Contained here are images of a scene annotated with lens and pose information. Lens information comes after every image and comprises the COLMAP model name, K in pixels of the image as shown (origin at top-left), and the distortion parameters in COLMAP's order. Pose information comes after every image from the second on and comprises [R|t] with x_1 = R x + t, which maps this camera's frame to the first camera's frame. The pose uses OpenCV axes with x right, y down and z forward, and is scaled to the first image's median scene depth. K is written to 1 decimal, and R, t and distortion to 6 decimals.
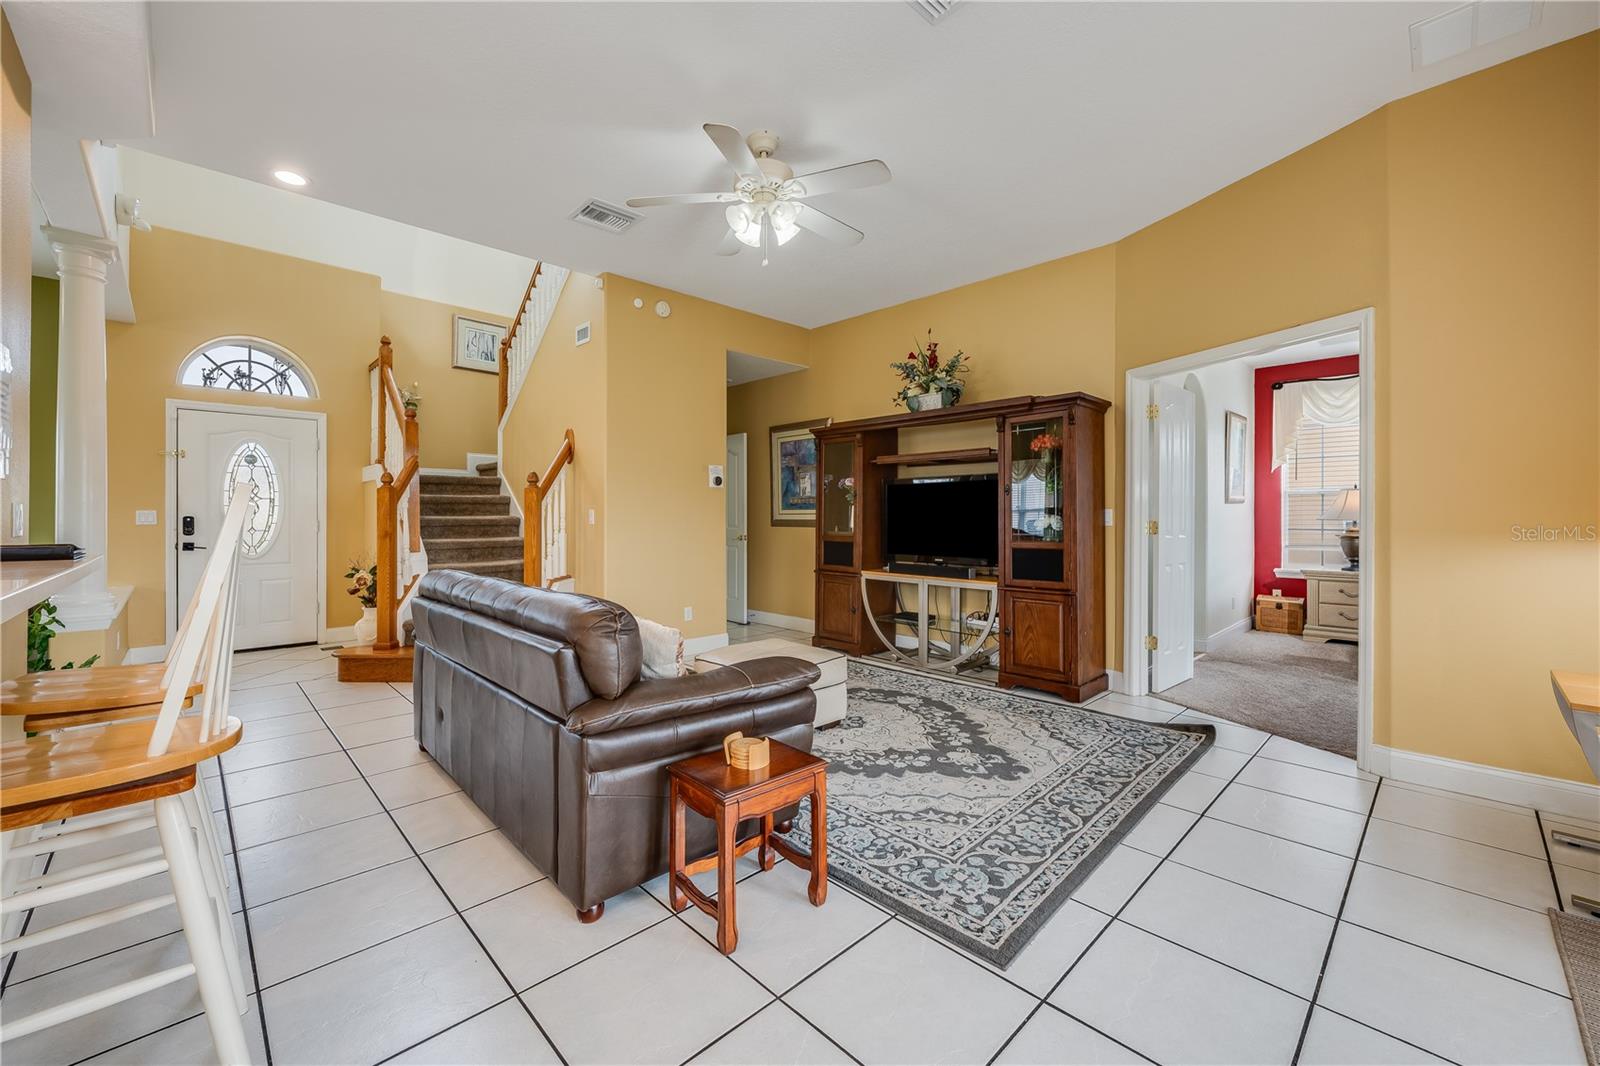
lens RADIAL K [[635.8, 0, 801.6], [0, 635.8, 517.4], [0, 0, 1]] dist [0.002051, -0.000558]
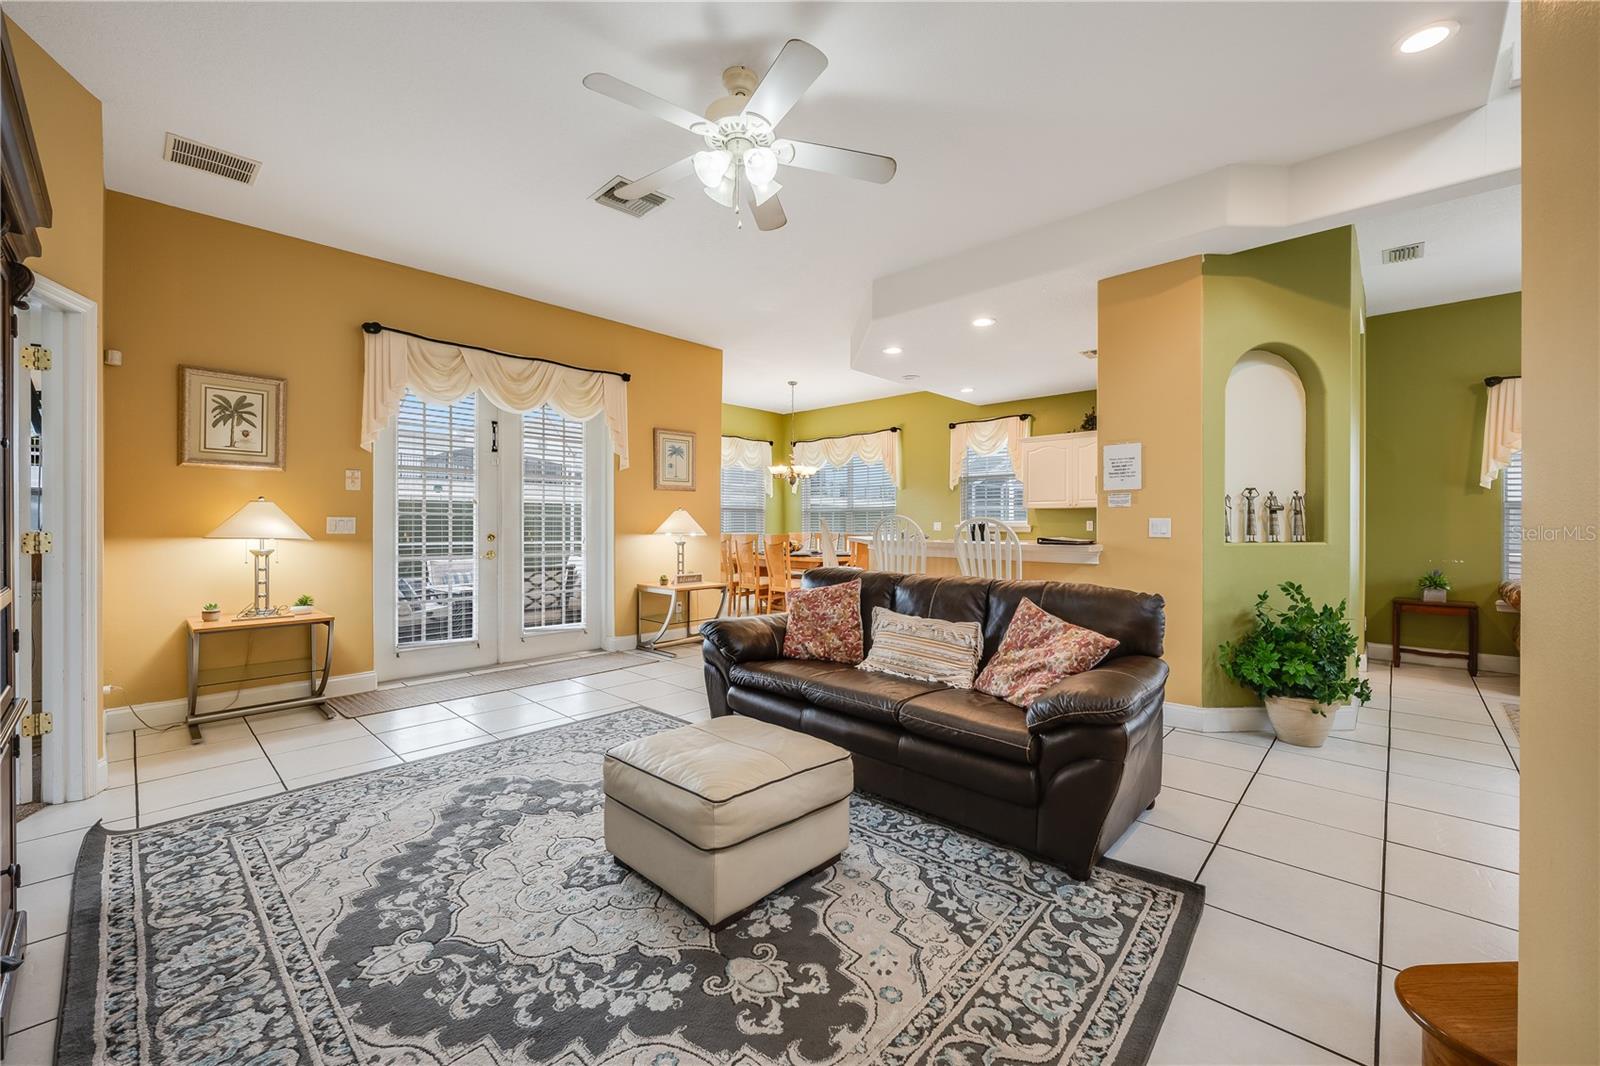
lens RADIAL K [[635.8, 0, 802.9], [0, 635.8, 526.4], [0, 0, 1]] dist [0.002051, -0.000558]
pose [[-0.998805, -0.000313, -0.048872, -0.099092], [-0.000423, 0.999997, 0.002243, -0.001293], [0.048871, 0.002261, -0.998803, 1.759418]]
